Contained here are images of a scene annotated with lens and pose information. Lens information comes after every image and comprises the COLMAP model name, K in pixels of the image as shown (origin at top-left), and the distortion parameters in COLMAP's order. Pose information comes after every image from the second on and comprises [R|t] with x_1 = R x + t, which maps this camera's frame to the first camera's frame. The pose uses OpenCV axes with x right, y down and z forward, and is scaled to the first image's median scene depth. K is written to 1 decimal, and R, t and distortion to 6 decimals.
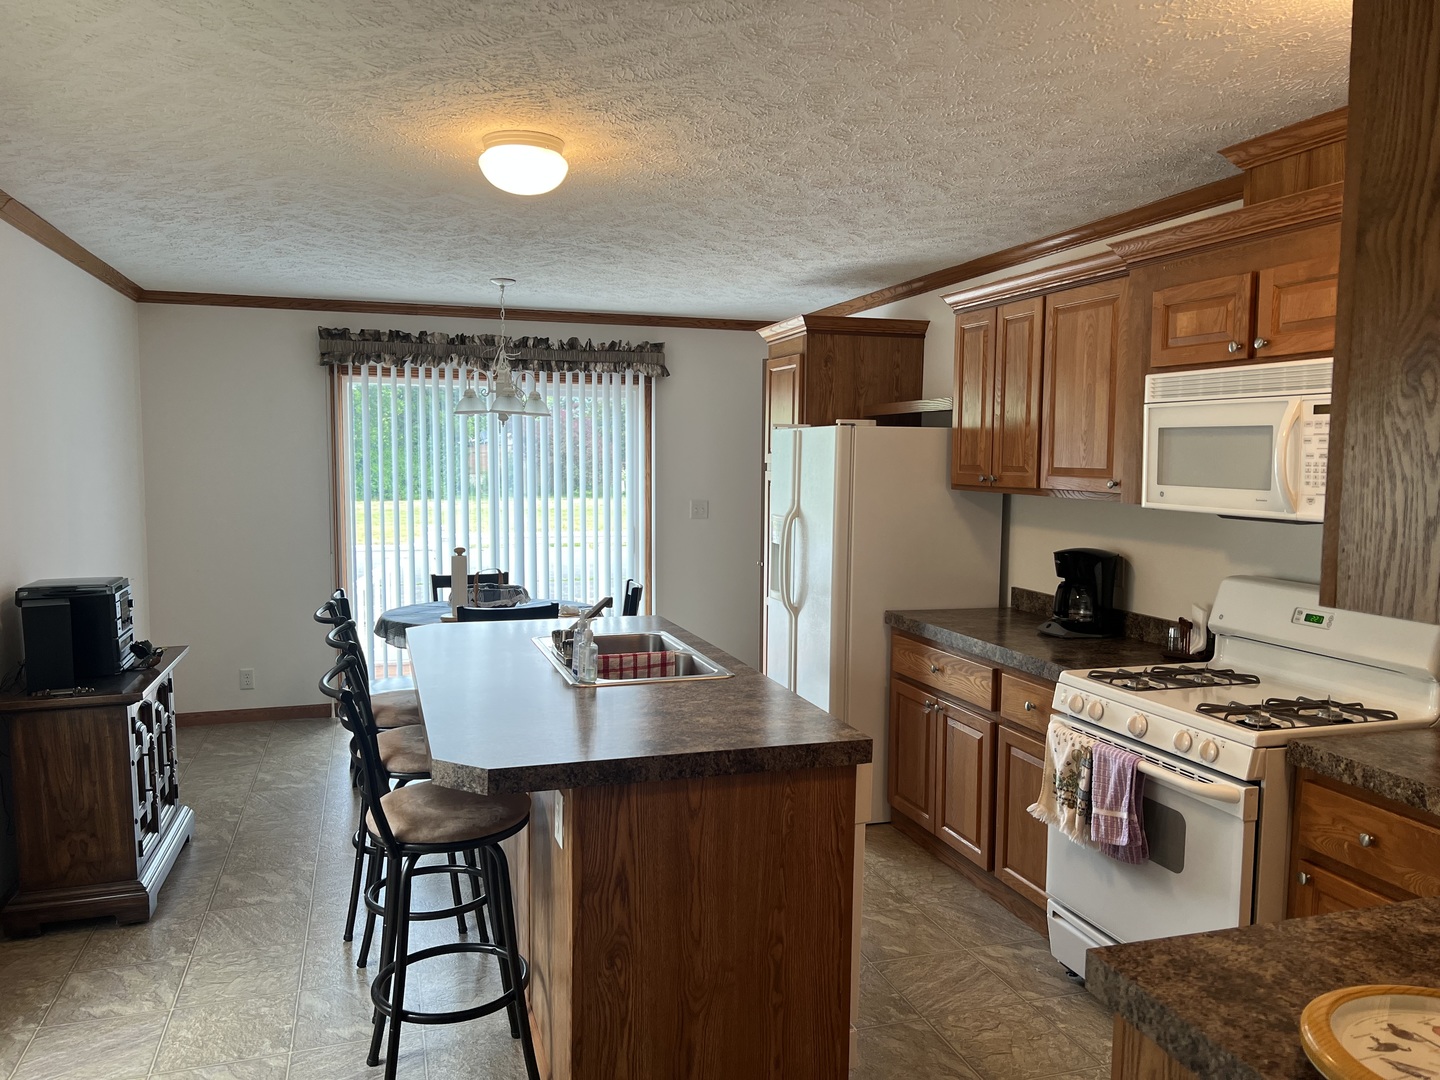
lens RADIAL K [[1086.4, 0, 727.6], [0, 1086.4, 544.4], [0, 0, 1]] dist [0.050795, -0.057347]
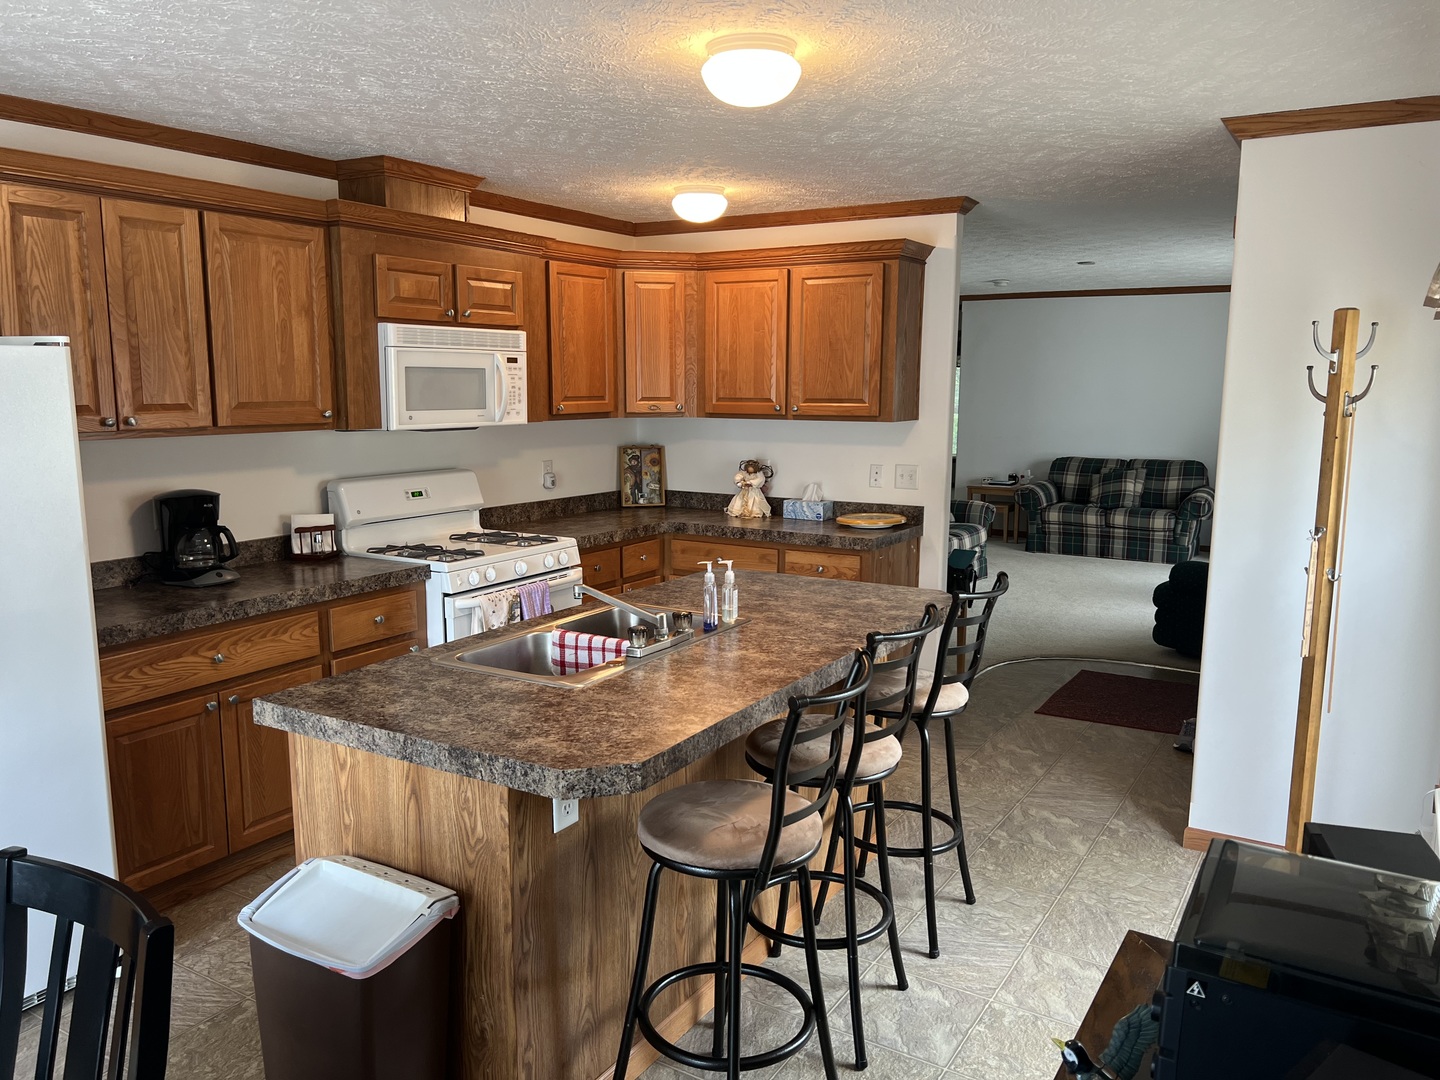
lens RADIAL K [[1086.4, 0, 722.6], [0, 1086.4, 537.6], [0, 0, 1]] dist [0.050795, -0.057347]
pose [[-0.650789, -0.123129, 0.749209, -0.878218], [0.054046, 0.976747, 0.207470, -0.163569], [-0.757333, 0.175511, -0.629001, 1.631702]]
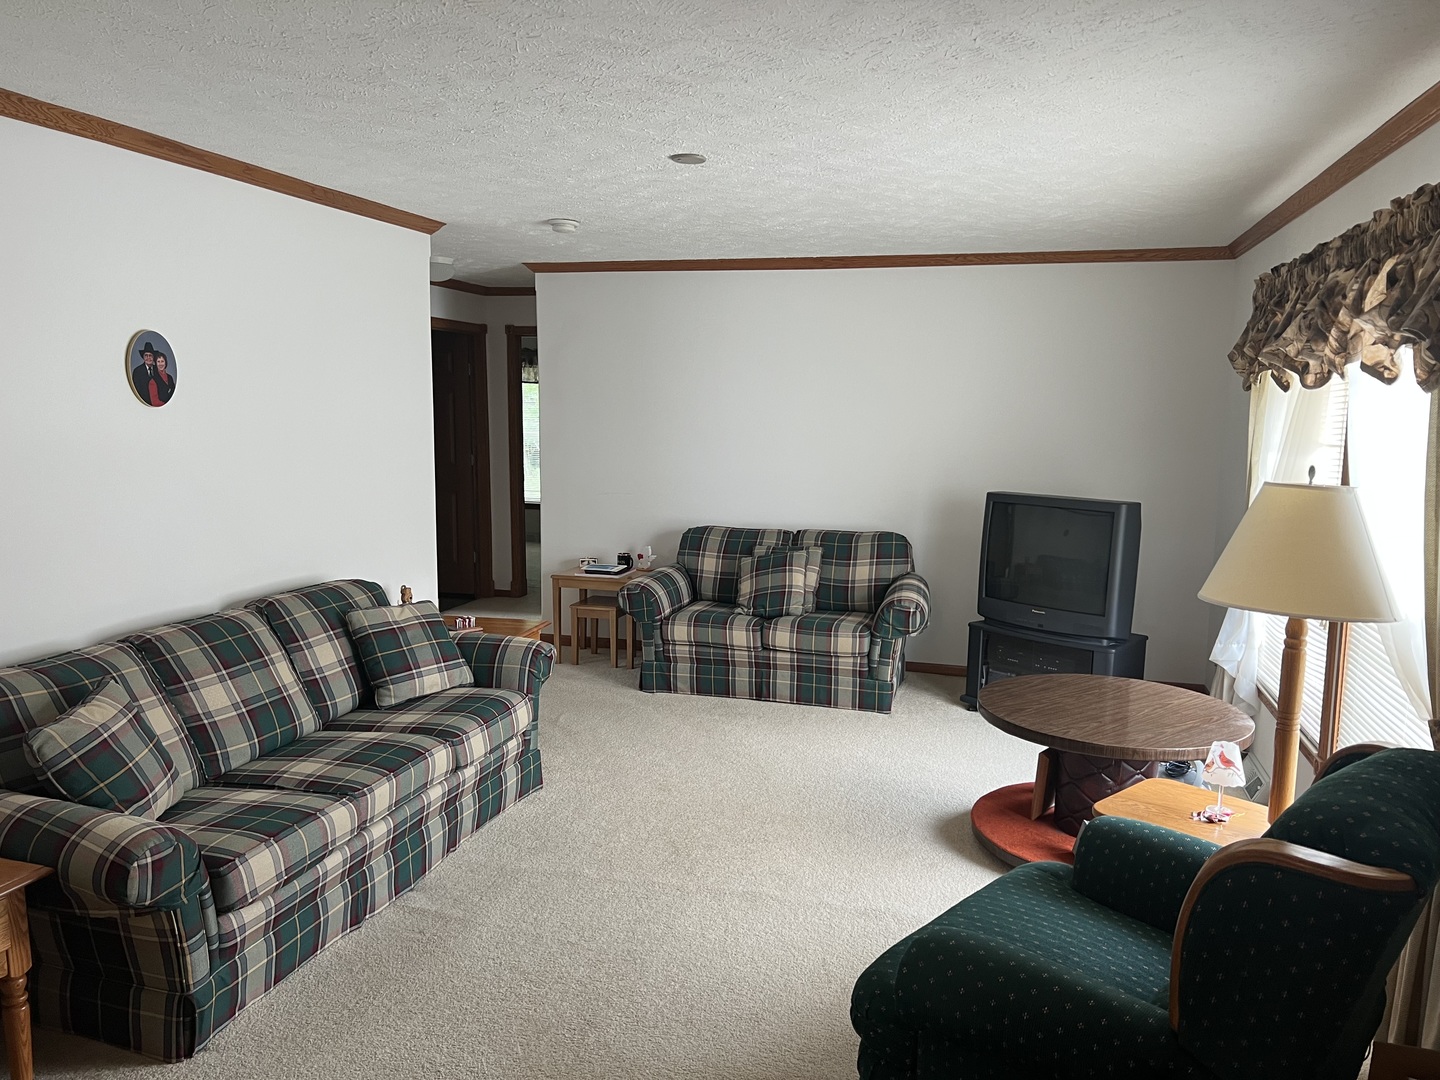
lens RADIAL K [[1086.4, 0, 717.5], [0, 1086.4, 544.2], [0, 0, 1]] dist [0.050795, -0.057347]
pose [[-0.831364, -0.087573, 0.548785, -0.410446], [0.032001, 0.978323, 0.204596, -0.083478], [-0.554806, 0.187656, -0.810540, 0.762235]]
